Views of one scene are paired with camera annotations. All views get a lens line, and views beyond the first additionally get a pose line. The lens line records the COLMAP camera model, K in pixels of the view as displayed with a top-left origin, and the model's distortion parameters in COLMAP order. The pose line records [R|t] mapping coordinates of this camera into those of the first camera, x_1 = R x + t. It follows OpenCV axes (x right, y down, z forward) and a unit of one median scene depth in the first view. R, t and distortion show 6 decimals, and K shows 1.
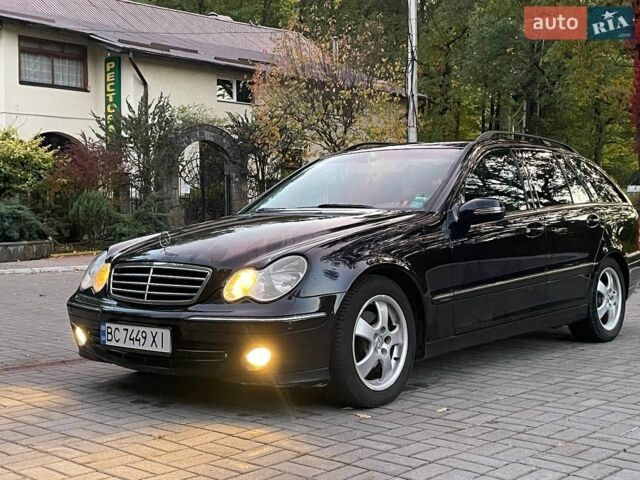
lens RADIAL K [[893.7, 0, 319.9], [0, 893.7, 245.9], [0, 0, 1]] dist [0.089762, 0.000000]
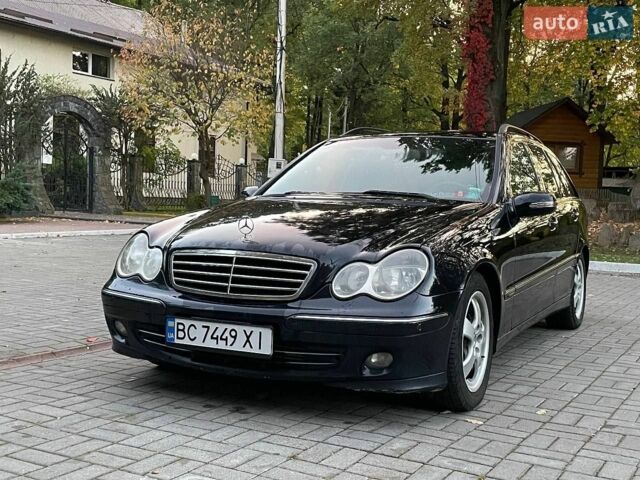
lens RADIAL K [[810.3, 0, 320.3], [0, 810.3, 235.2], [0, 0, 1]] dist [0.042325, 0.000000]
pose [[0.967768, 0.029505, 0.250107, -0.085302], [-0.034151, 0.999315, 0.014255, -0.003181], [-0.249515, -0.022337, 0.968113, 0.056686]]
